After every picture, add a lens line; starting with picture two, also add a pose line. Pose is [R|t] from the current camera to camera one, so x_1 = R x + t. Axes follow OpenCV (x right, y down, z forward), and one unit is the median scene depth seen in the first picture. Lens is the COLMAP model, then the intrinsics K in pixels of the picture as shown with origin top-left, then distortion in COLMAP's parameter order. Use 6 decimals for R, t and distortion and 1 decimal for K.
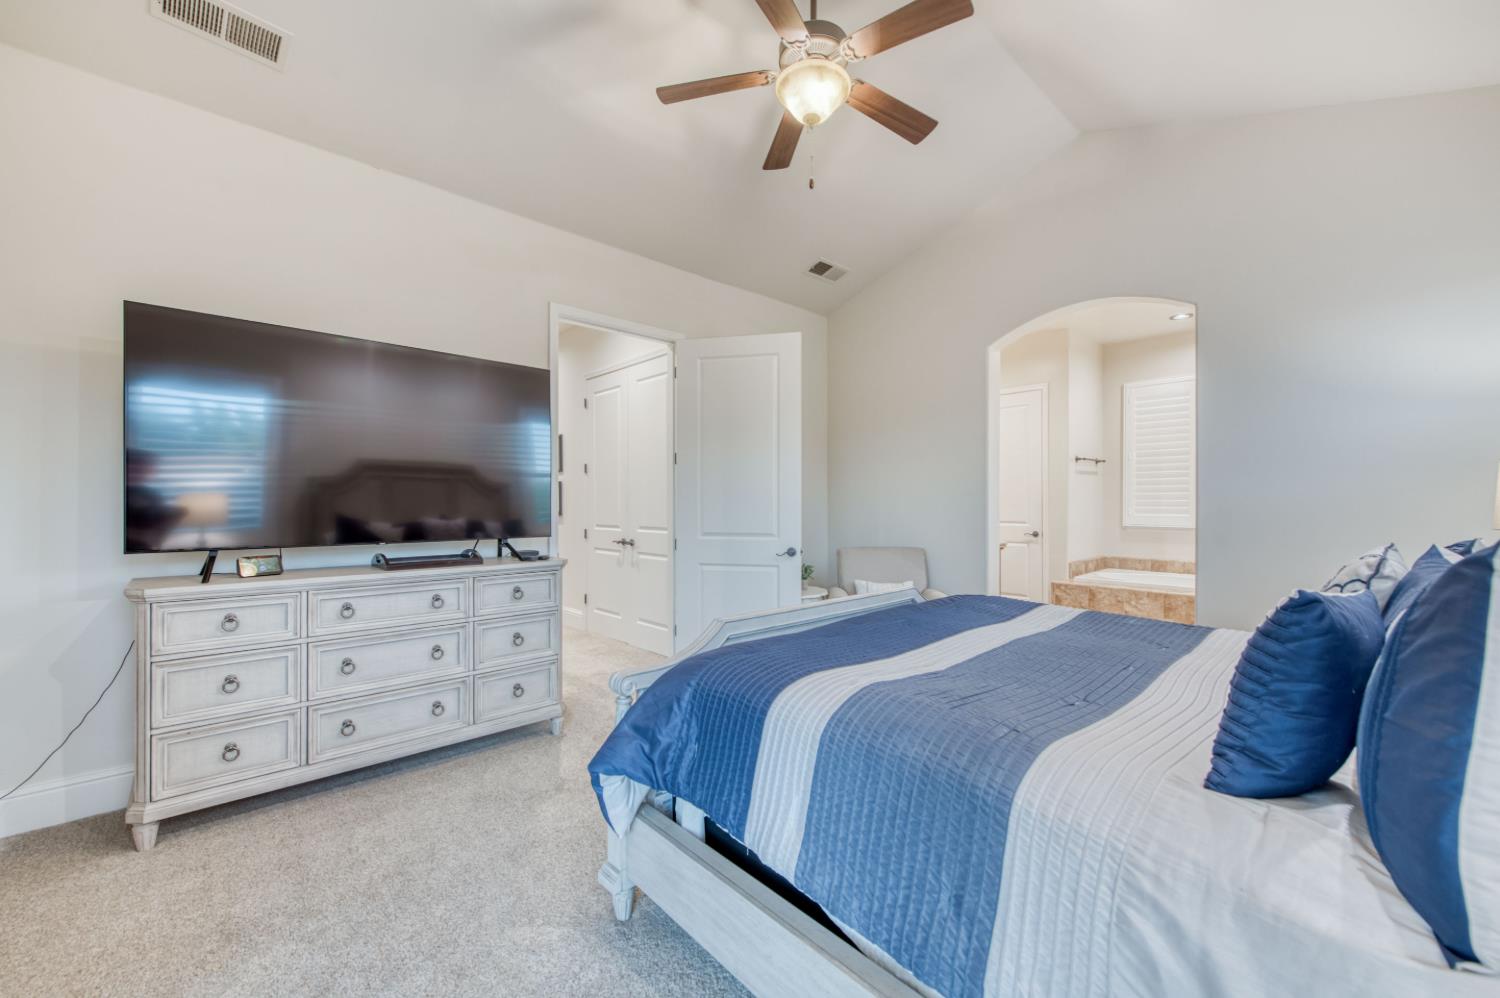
lens RADIAL K [[591.1, 0, 744.9], [0, 591.1, 503.1], [0, 0, 1]] dist [-0.009342, -0.000157]
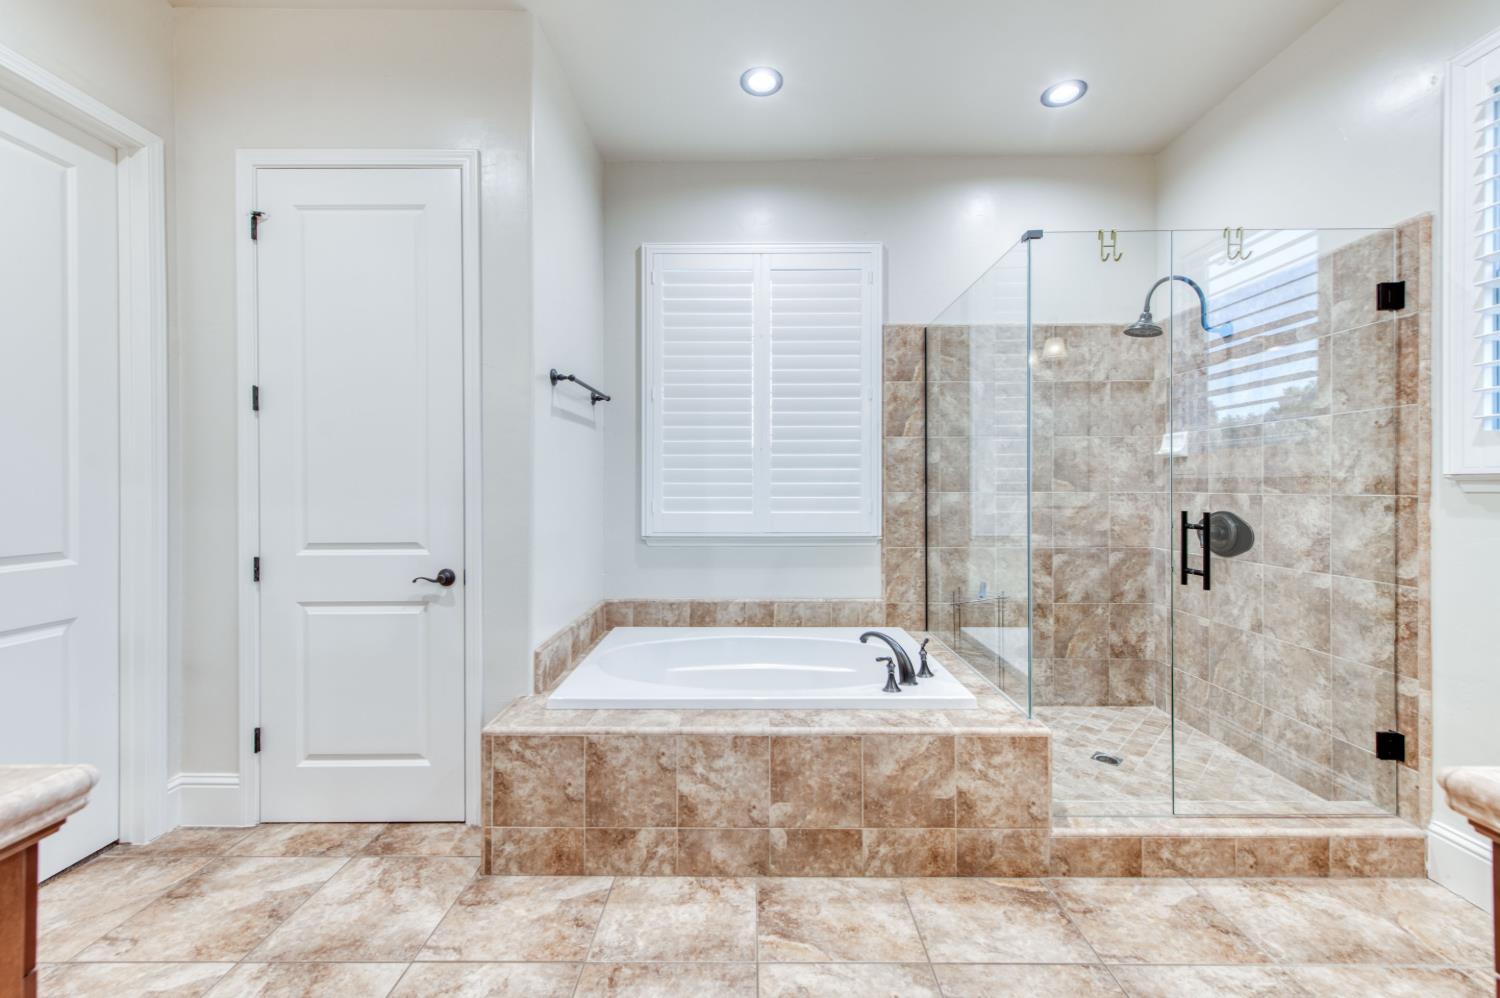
lens RADIAL K [[606.3, 0, 747.6], [0, 606.3, 486.1], [0, 0, 1]] dist [0.006395, -0.000625]
pose [[0.679393, 0.000358, 0.733775, 0.348696], [0.000961, 0.999999, -0.001378, -0.001463], [-0.733774, 0.001641, 0.679391, 0.620424]]
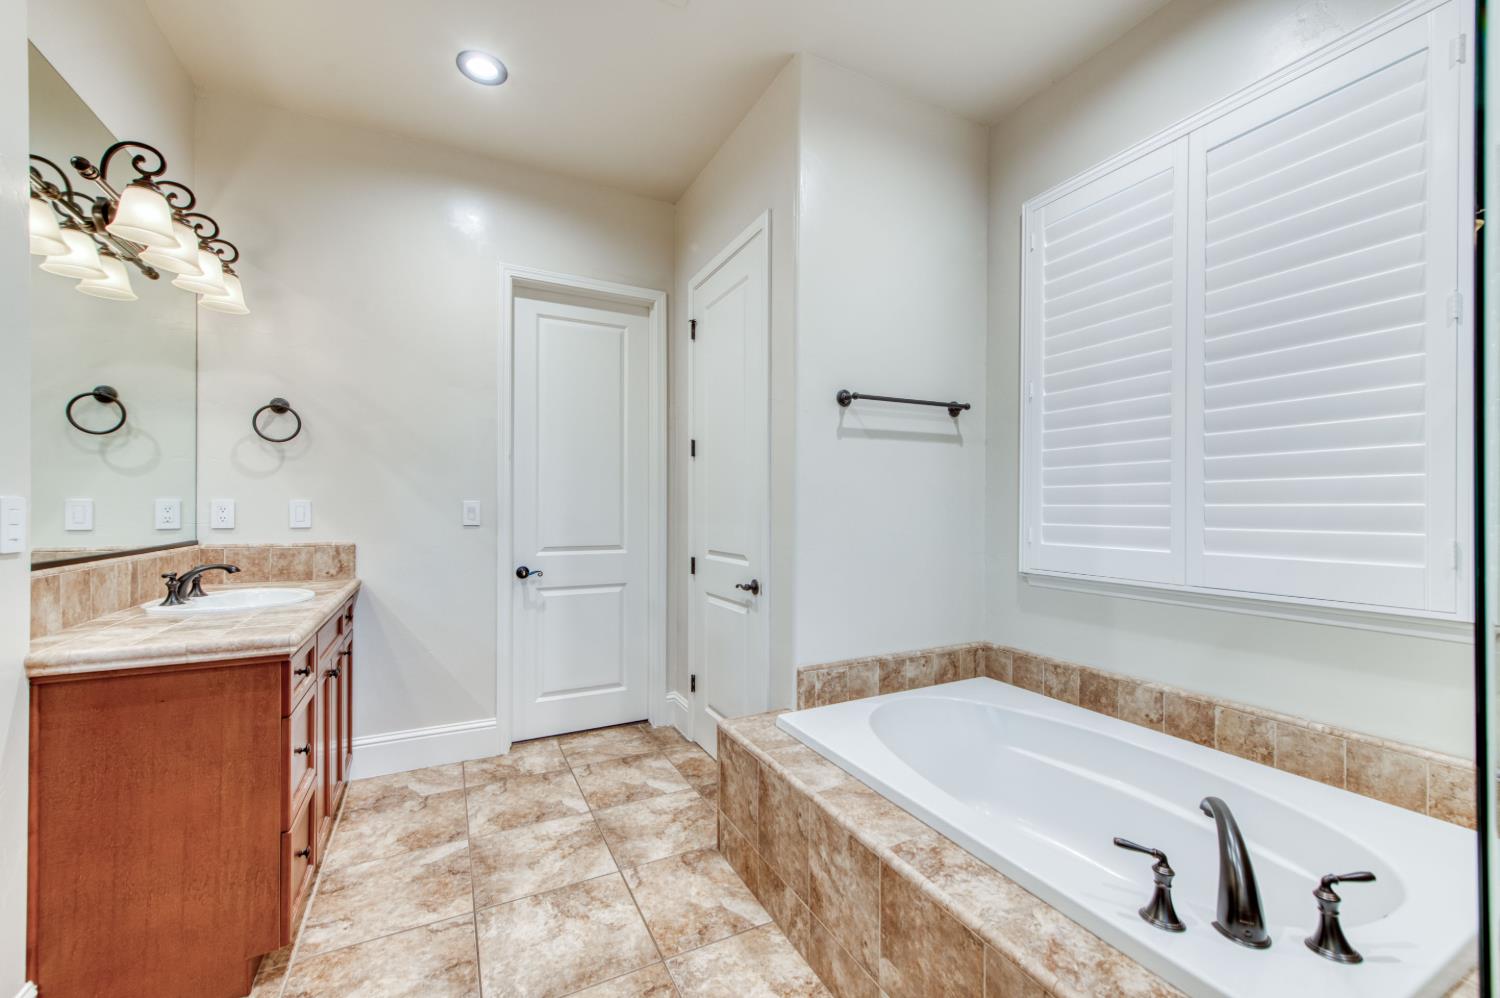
lens RADIAL K [[593.5, 0, 748.3], [0, 593.5, 505.4], [0, 0, 1]] dist [0.006334, -0.000279]
pose [[0.963497, 0.000352, -0.267717, 0.598875], [-0.001606, 0.999989, -0.004464, -0.002597], [0.267713, 0.004731, 0.963487, 0.599010]]
